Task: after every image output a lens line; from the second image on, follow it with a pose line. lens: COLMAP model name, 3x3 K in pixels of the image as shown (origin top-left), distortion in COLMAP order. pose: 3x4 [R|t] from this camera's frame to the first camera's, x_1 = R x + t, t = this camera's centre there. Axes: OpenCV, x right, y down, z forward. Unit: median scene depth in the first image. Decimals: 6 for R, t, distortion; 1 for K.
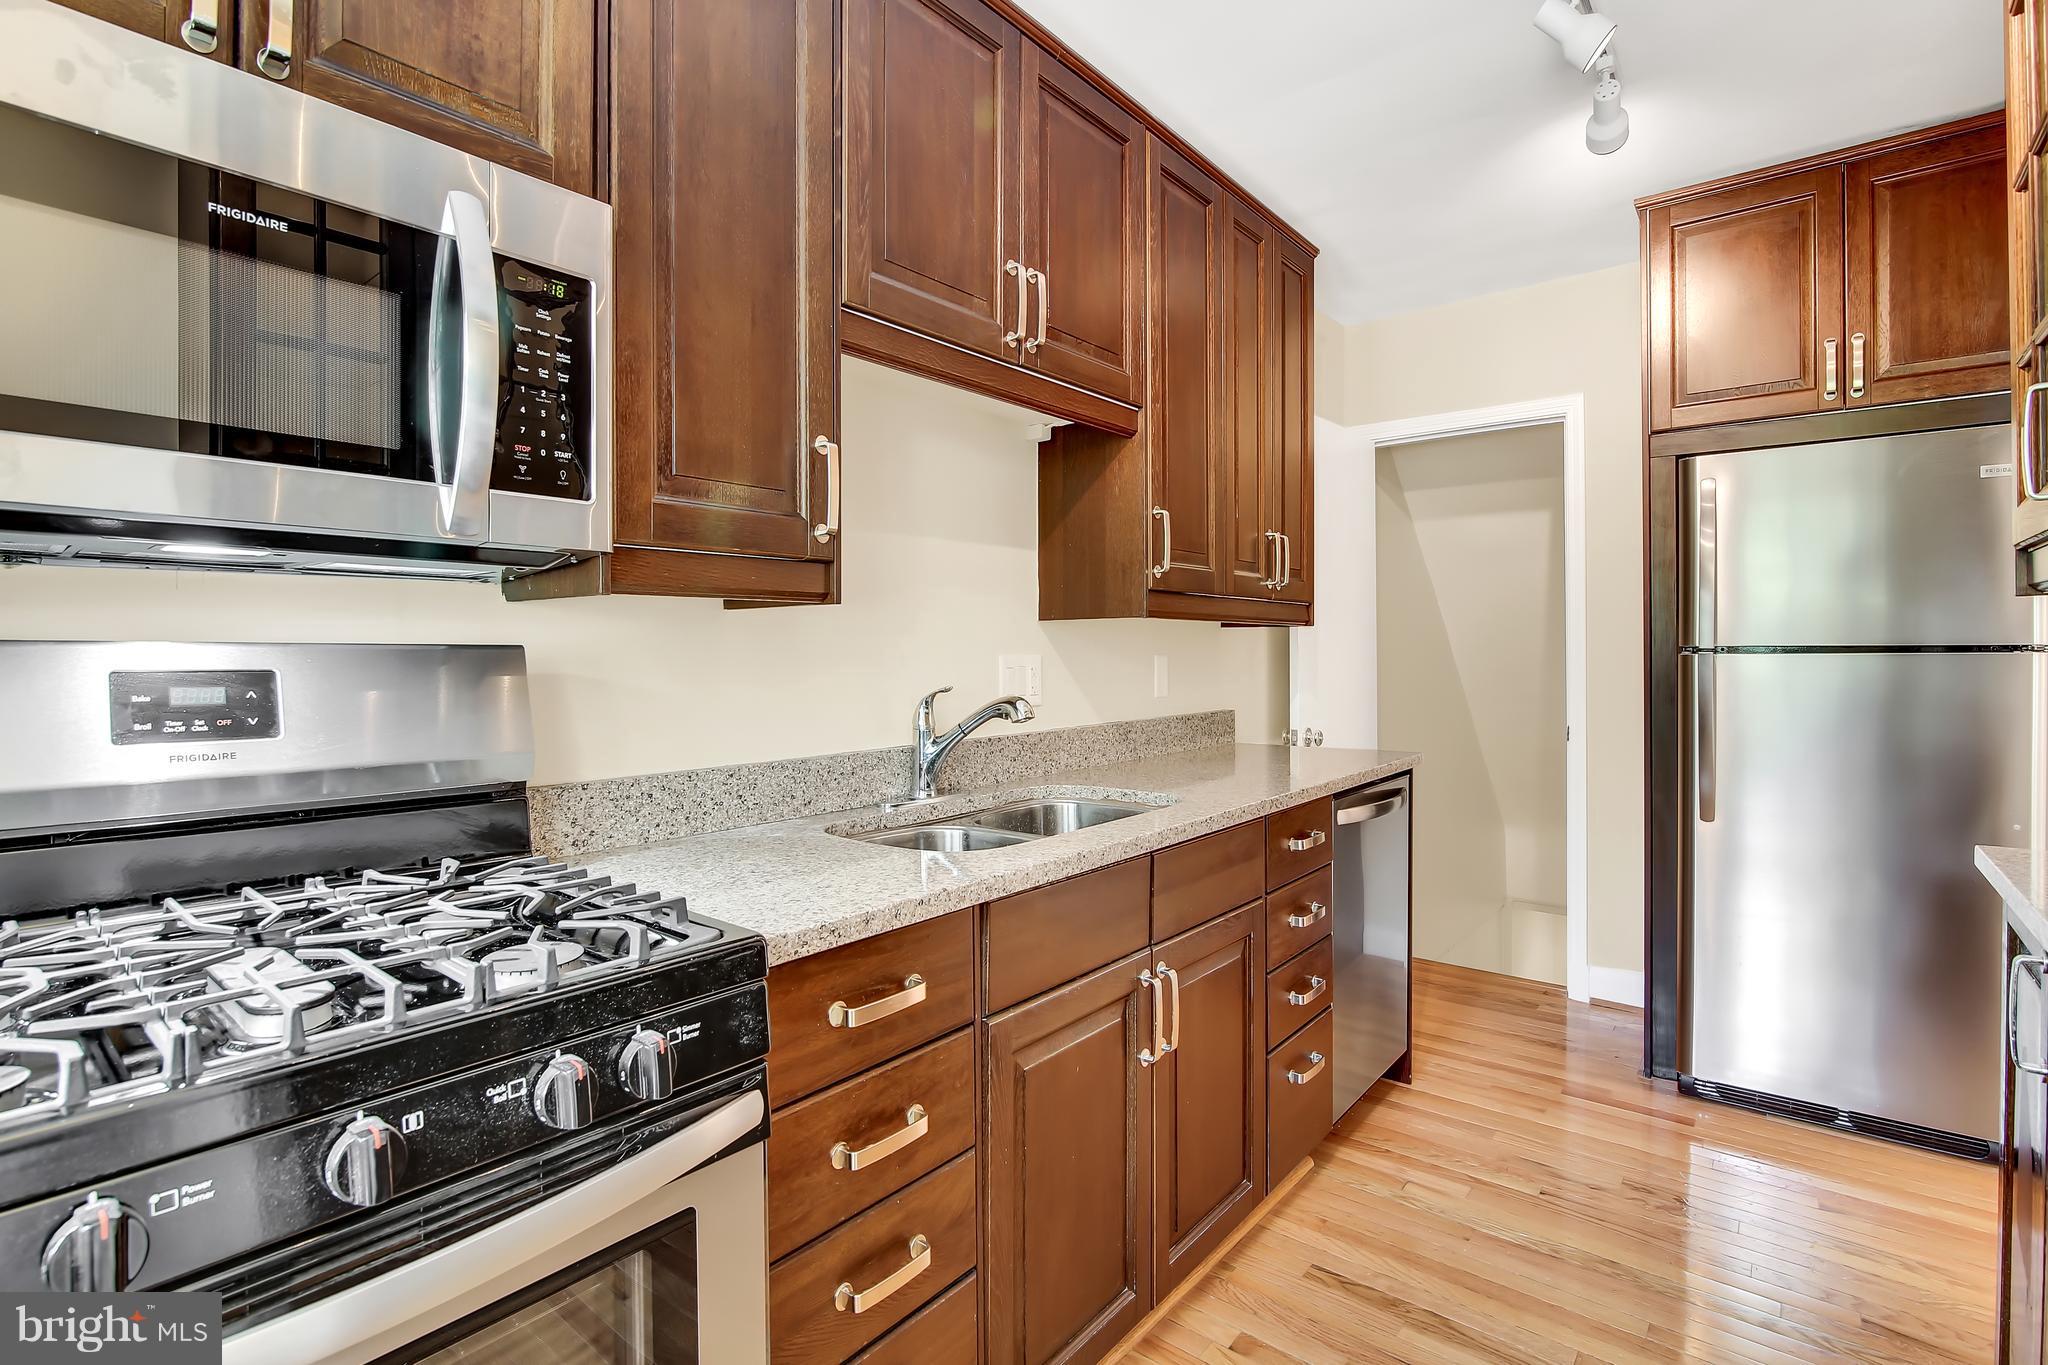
lens RADIAL K [[991.9, 0, 1023.2], [0, 991.9, 667.1], [0, 0, 1]] dist [-0.009570, 0.000642]
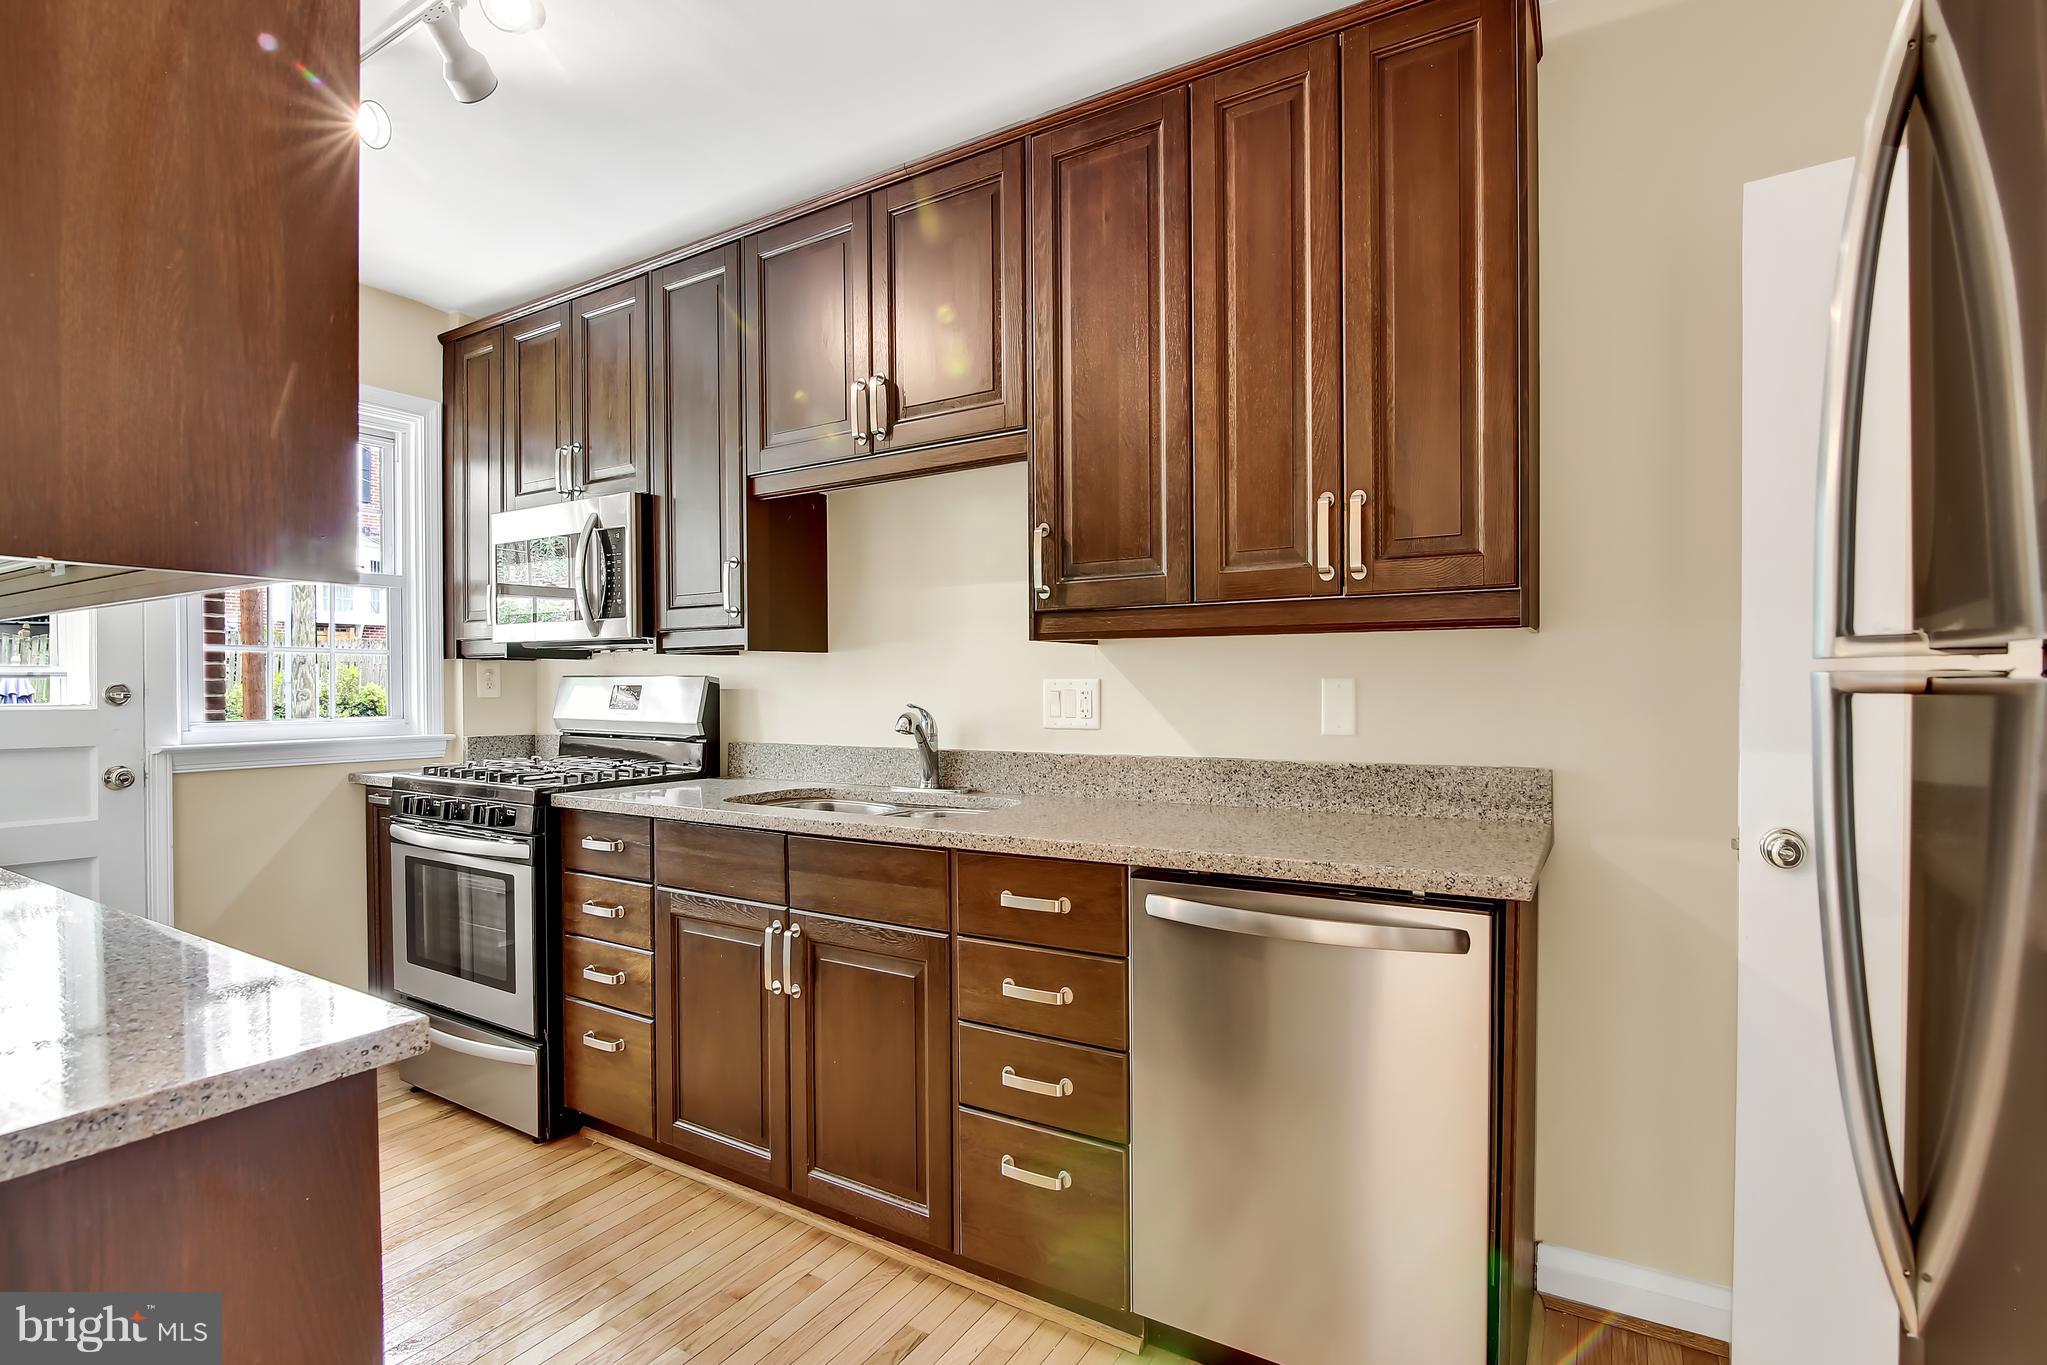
lens RADIAL K [[991.4, 0, 1018.3], [0, 991.4, 682.7], [0, 0, 1]] dist [-0.009570, 0.000642]
pose [[0.123167, 0.007223, -0.992360, 1.153654], [-0.008811, 0.999942, 0.006185, -0.017021], [0.992347, 0.007982, 0.123224, 0.906371]]
